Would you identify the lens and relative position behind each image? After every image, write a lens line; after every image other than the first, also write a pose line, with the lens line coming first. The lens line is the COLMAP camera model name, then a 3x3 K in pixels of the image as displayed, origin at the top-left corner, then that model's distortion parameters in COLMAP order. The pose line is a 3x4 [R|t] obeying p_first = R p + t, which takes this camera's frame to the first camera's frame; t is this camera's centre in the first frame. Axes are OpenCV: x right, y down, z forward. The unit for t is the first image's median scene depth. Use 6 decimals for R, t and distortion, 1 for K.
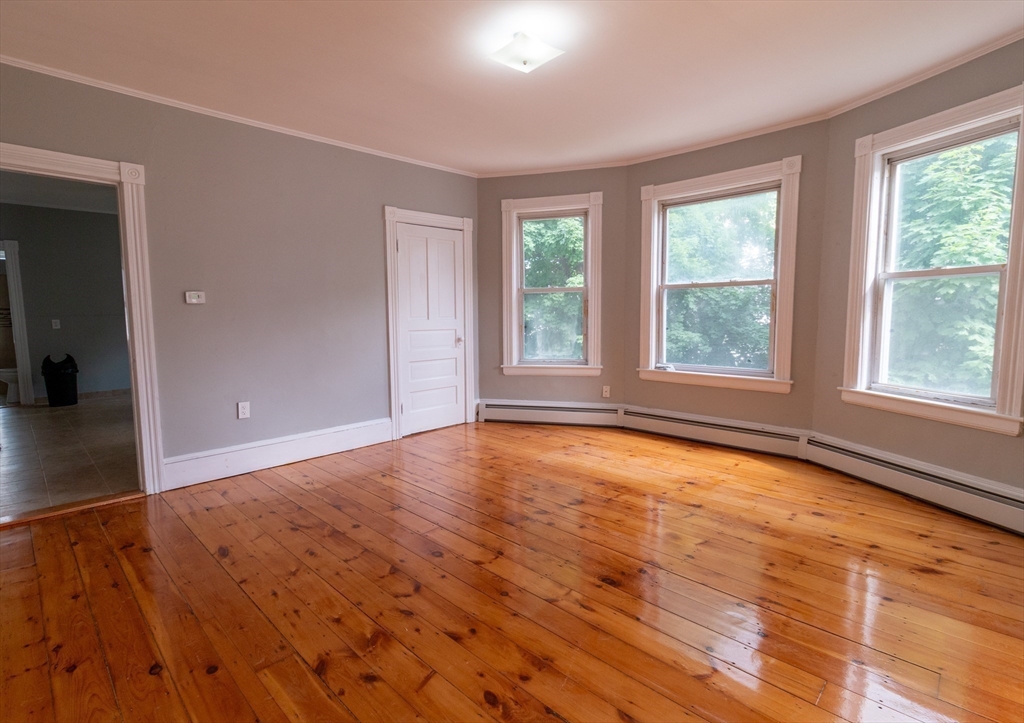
lens RADIAL K [[502.1, 0, 512.0], [0, 502.1, 360.5], [0, 0, 1]] dist [-0.004908, 0.001587]
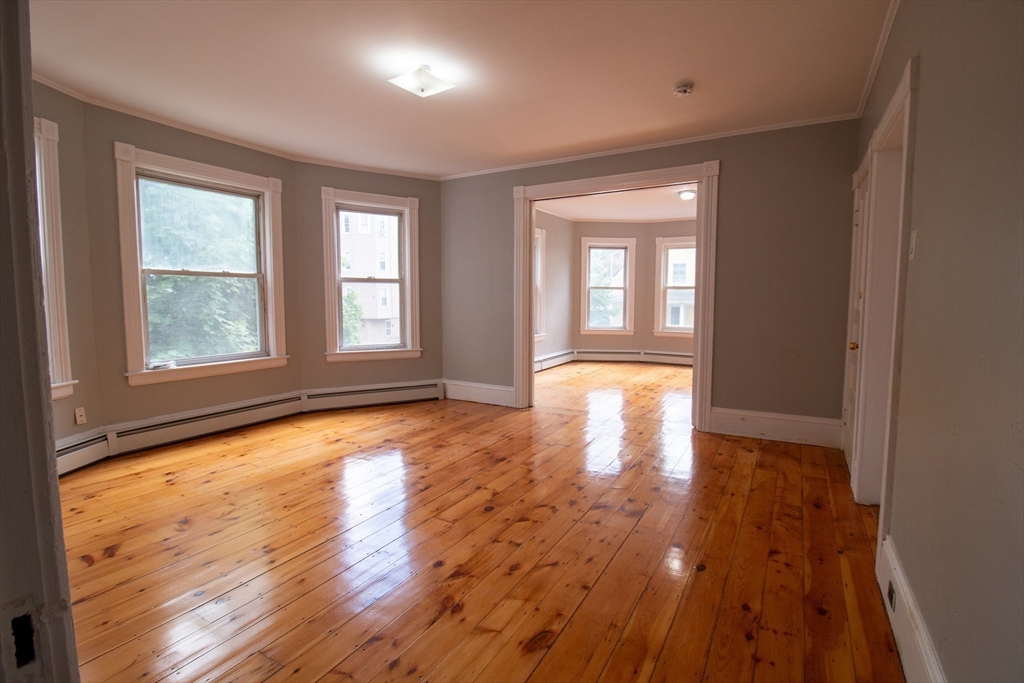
lens RADIAL K [[470.5, 0, 513.5], [0, 470.5, 338.7], [0, 0, 1]] dist [0.005792, -0.000270]
pose [[-0.239884, -0.077440, 0.967708, -0.777394], [0.092594, 0.990444, 0.102213, -0.074512], [-0.966376, 0.114123, -0.230421, 0.749742]]
